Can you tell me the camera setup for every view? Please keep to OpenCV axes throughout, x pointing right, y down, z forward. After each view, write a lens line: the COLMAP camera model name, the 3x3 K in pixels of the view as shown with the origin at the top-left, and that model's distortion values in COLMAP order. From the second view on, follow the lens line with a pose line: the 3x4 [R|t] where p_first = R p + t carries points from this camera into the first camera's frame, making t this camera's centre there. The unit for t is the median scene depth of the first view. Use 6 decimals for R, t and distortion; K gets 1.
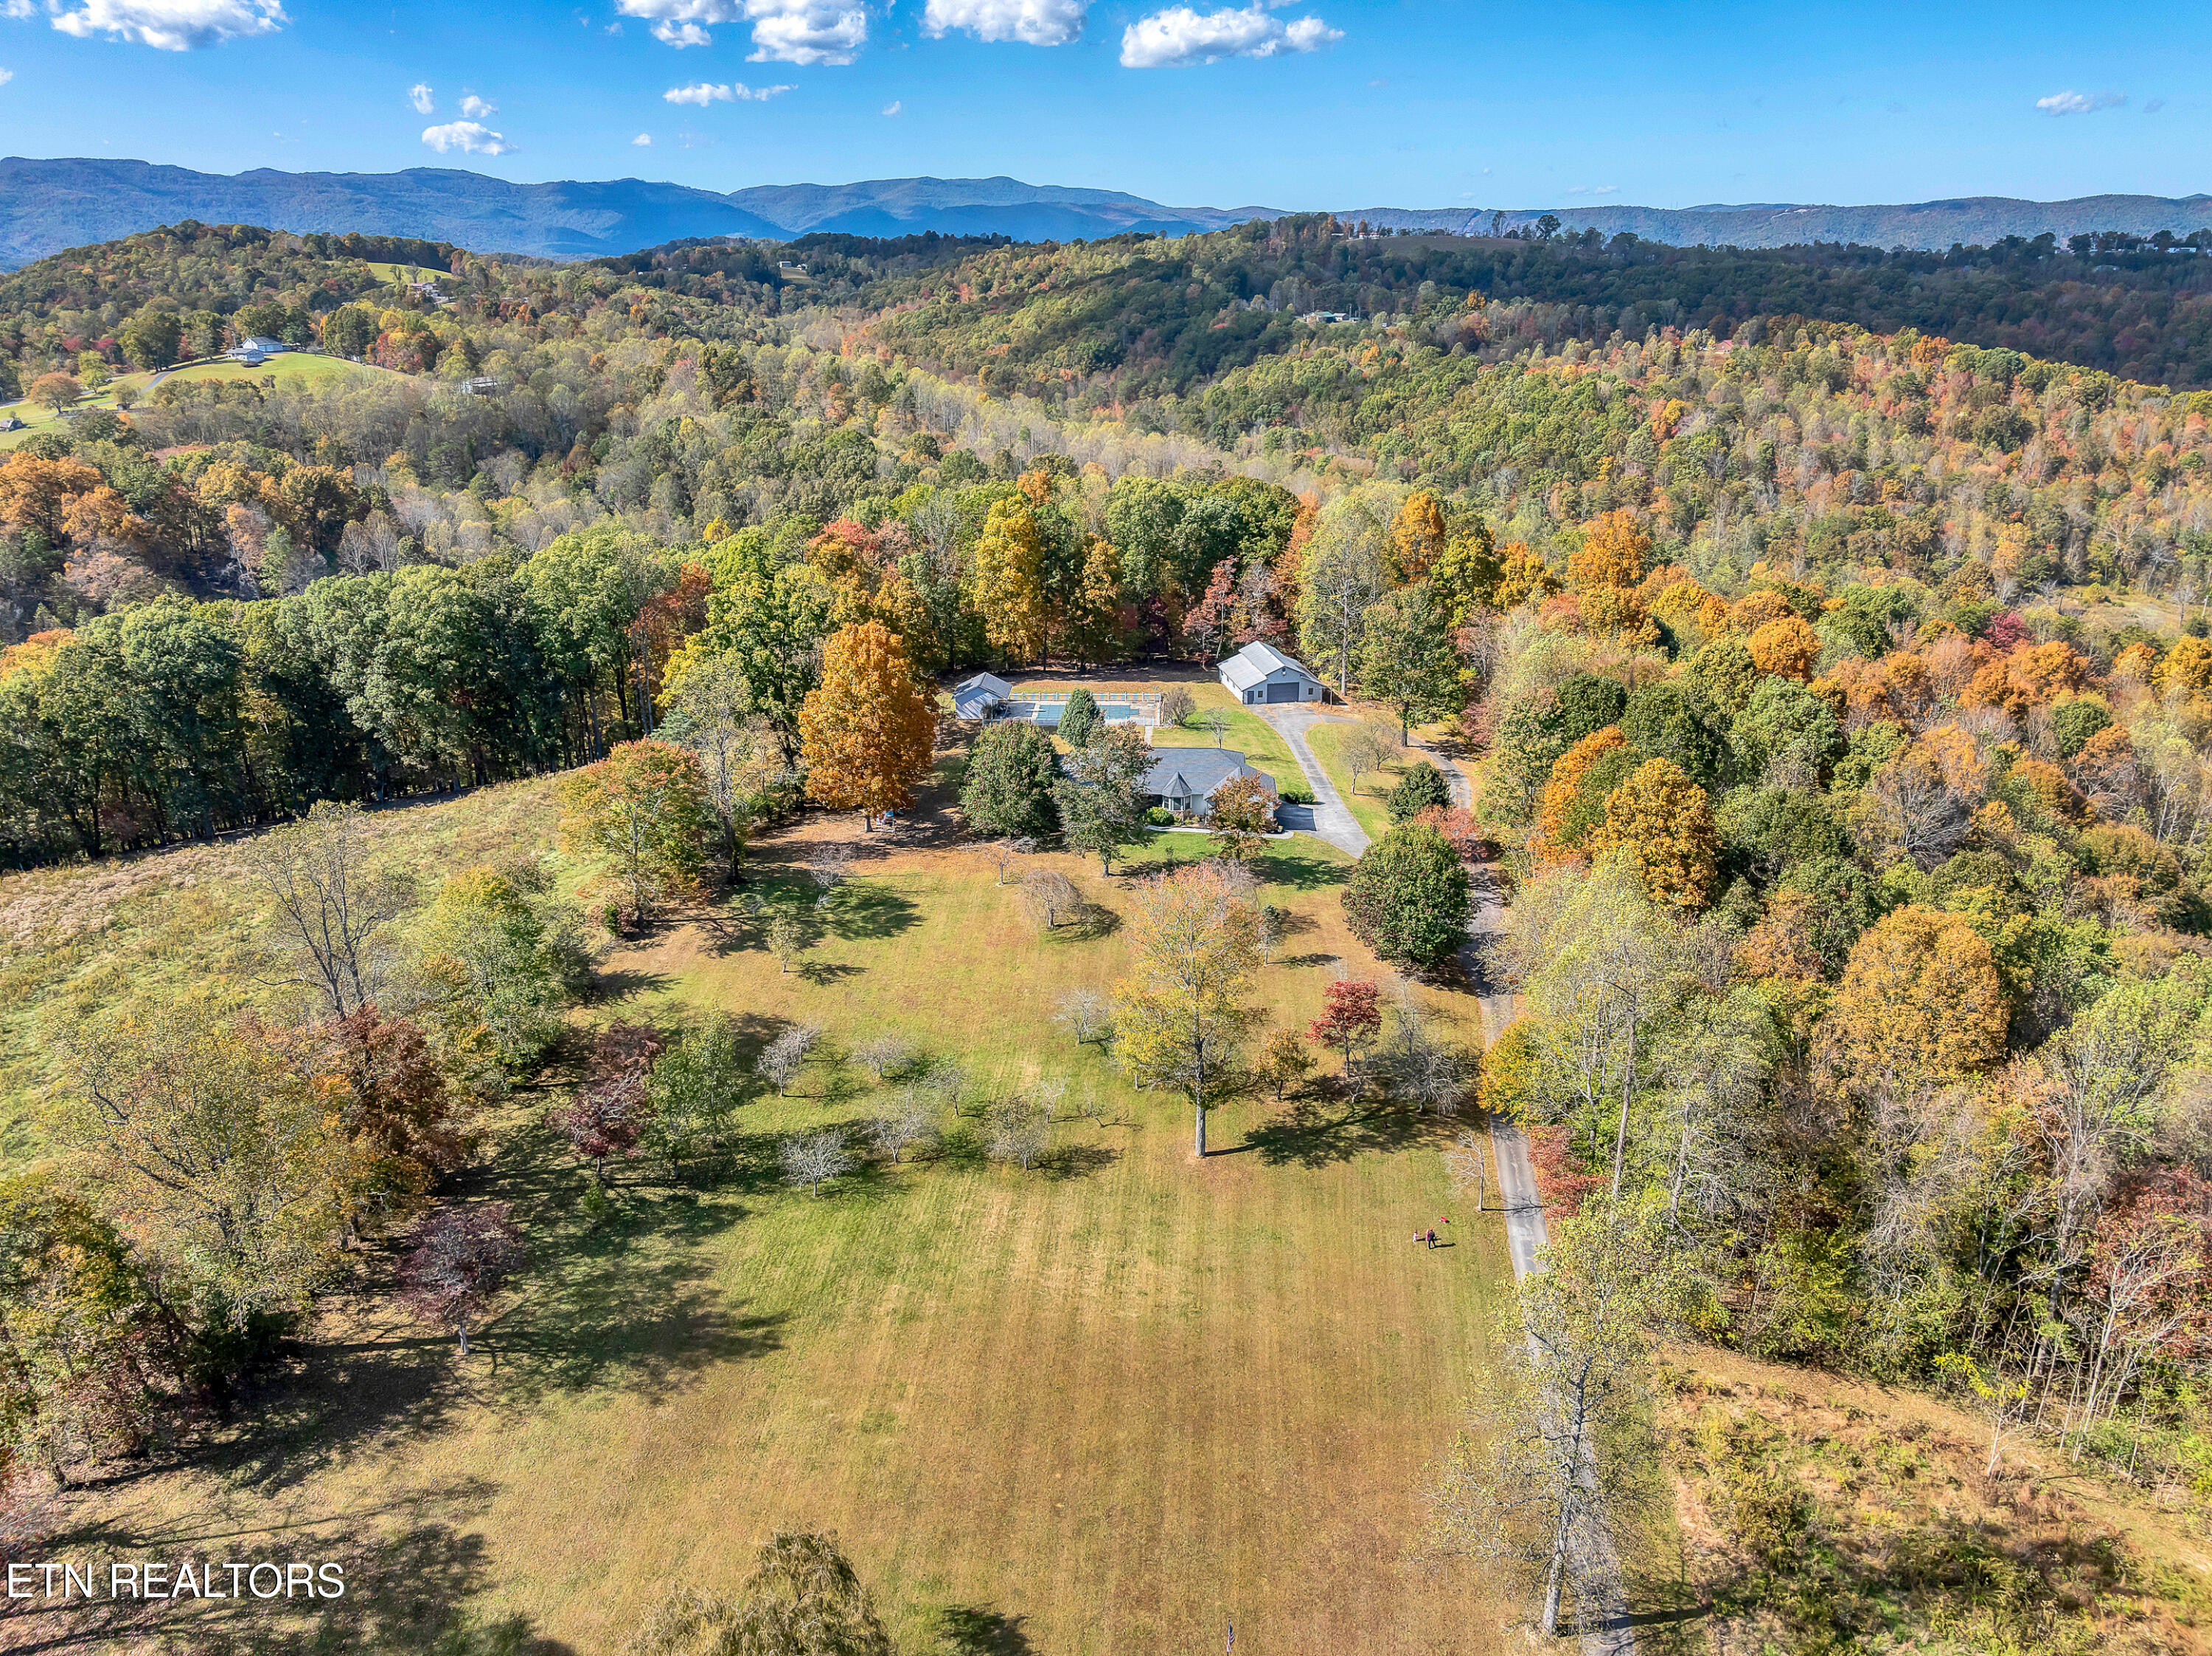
lens RADIAL K [[1560.5, 0, 1106.0], [0, 1560.5, 828.0], [0, 0, 1]] dist [-0.040432, -0.004046]
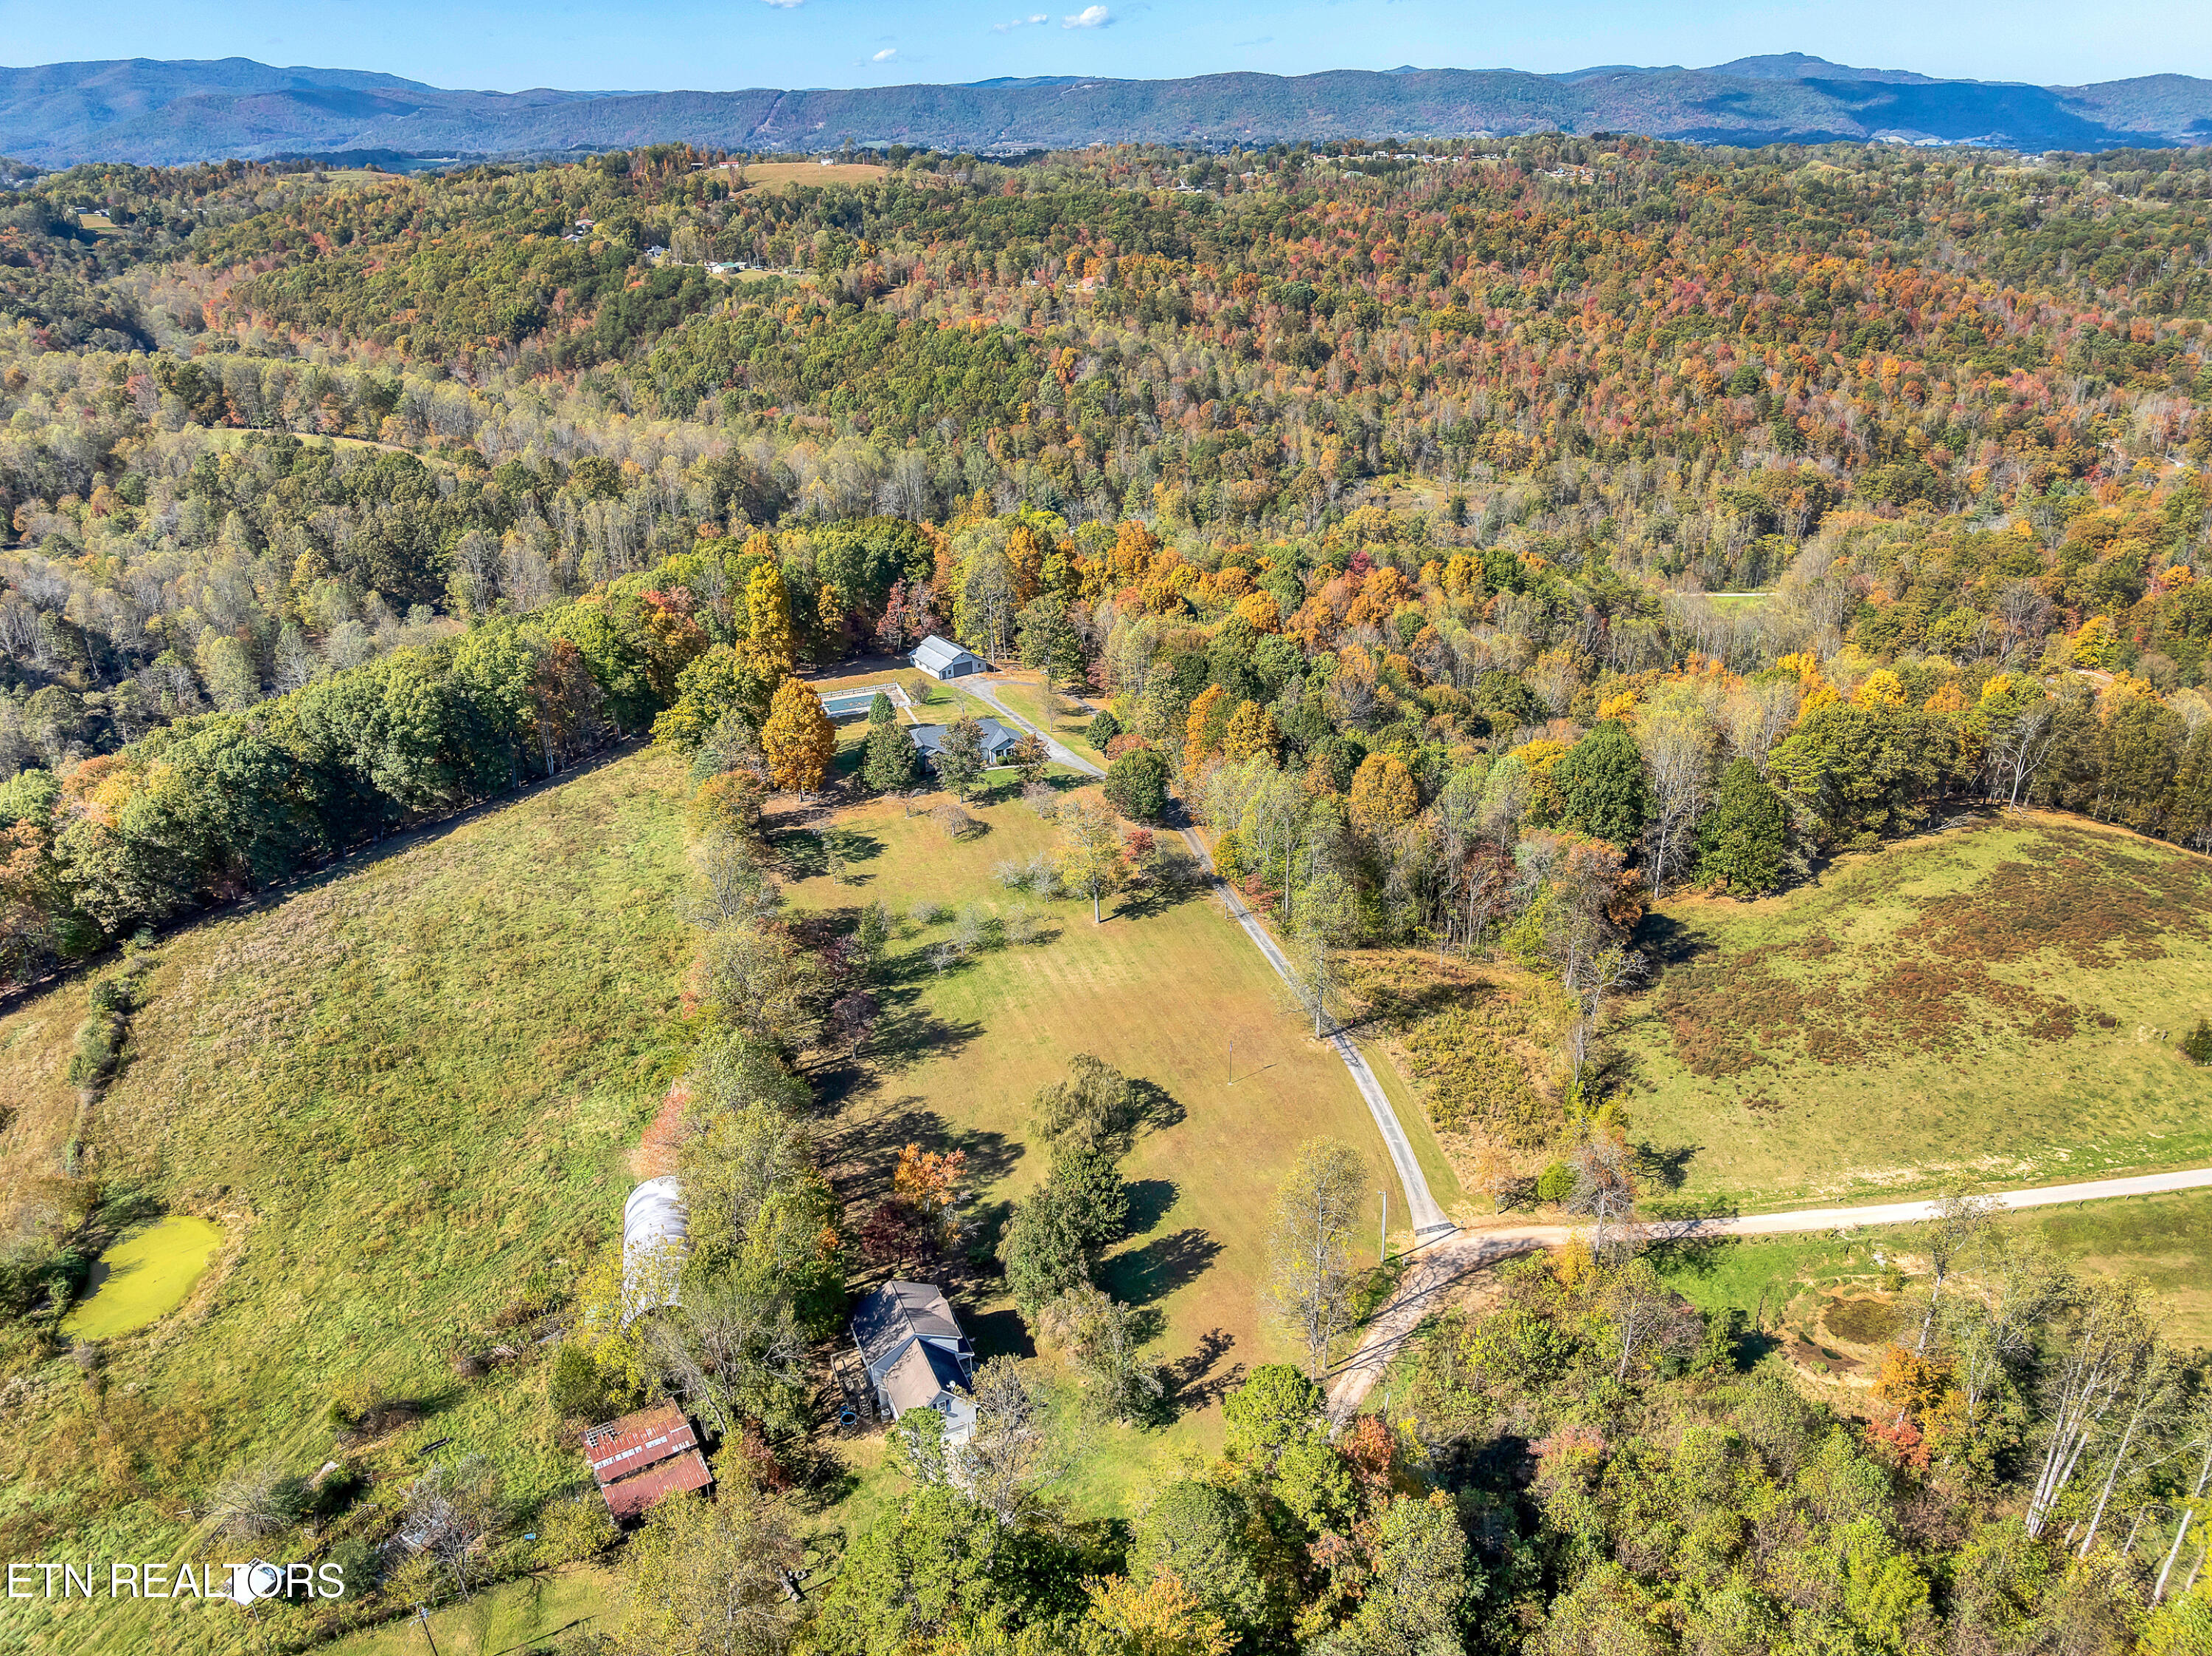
lens RADIAL K [[1560.5, 0, 1106.0], [0, 1560.5, 828.0], [0, 0, 1]] dist [-0.040432, -0.004046]
pose [[0.916189, -0.176039, 0.360012, -0.322146], [0.150000, 0.983689, 0.099272, -0.060703], [-0.371616, -0.036950, 0.927651, -0.466185]]
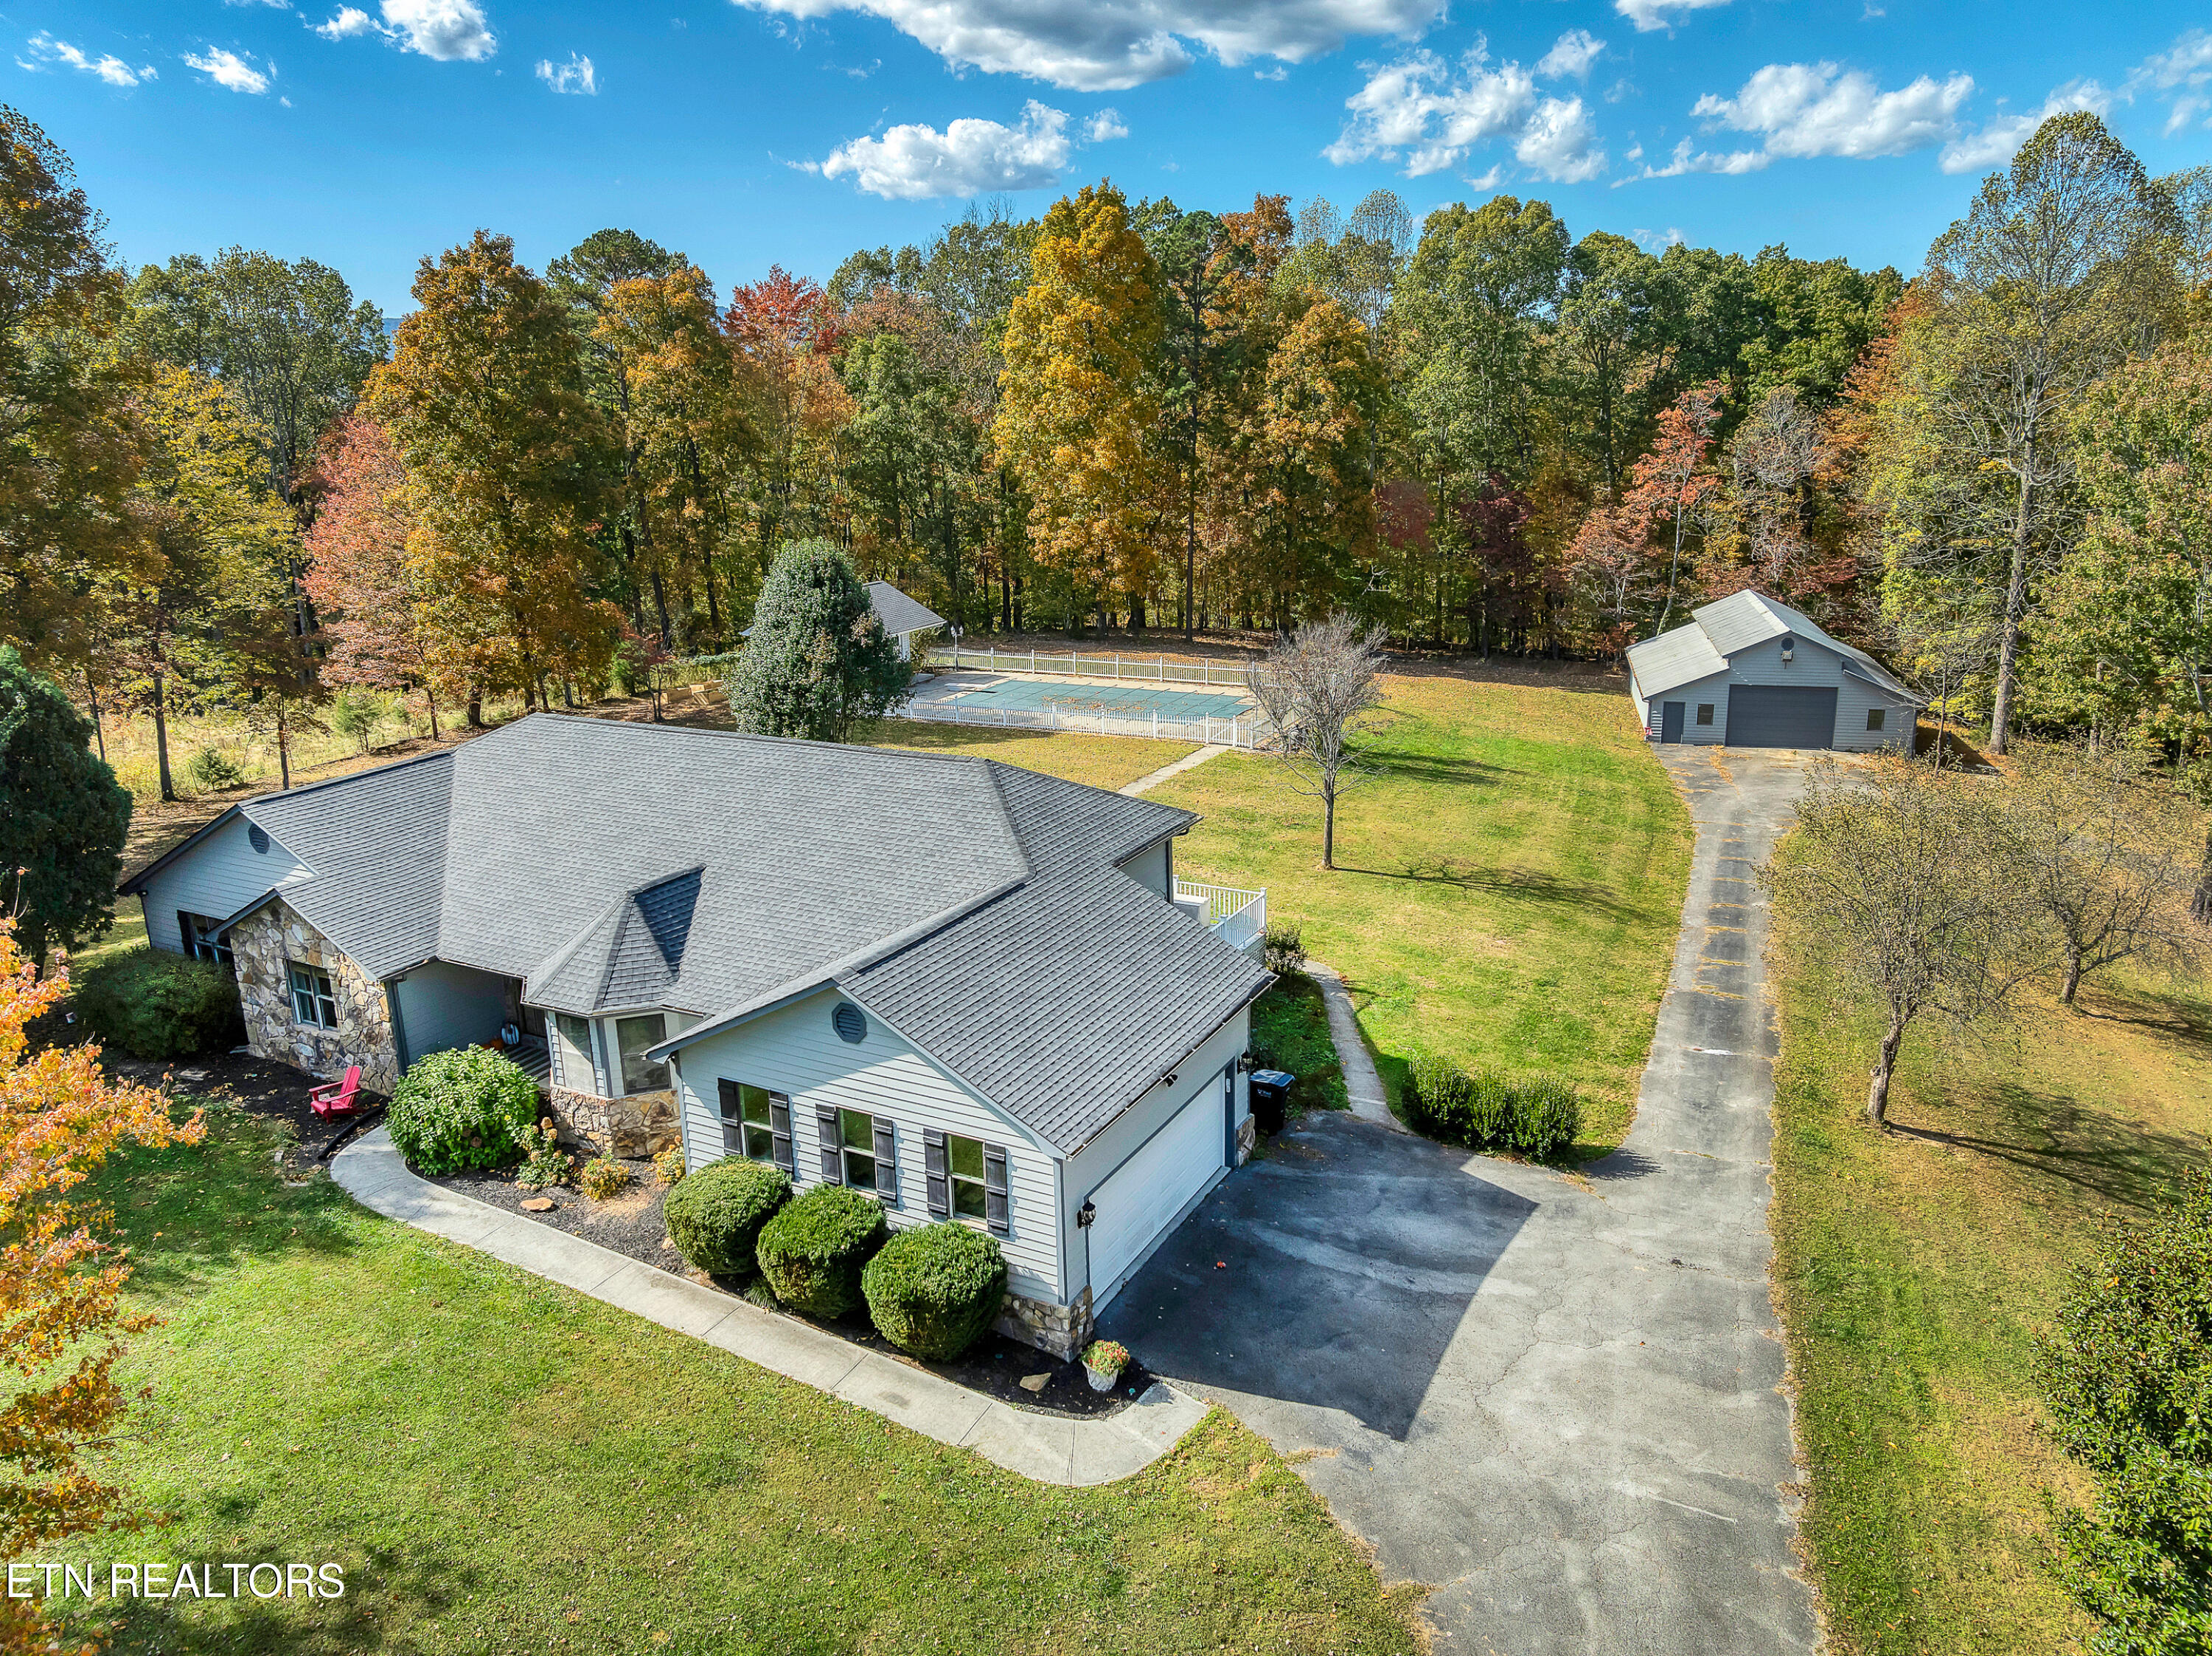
lens RADIAL K [[1560.5, 0, 1106.0], [0, 1560.5, 828.0], [0, 0, 1]] dist [-0.040432, -0.004046]
pose [[0.907806, 0.099725, -0.407362, 0.113252], [-0.132237, 0.989834, -0.052373, -0.026512], [0.397998, 0.101412, 0.911764, 0.615823]]
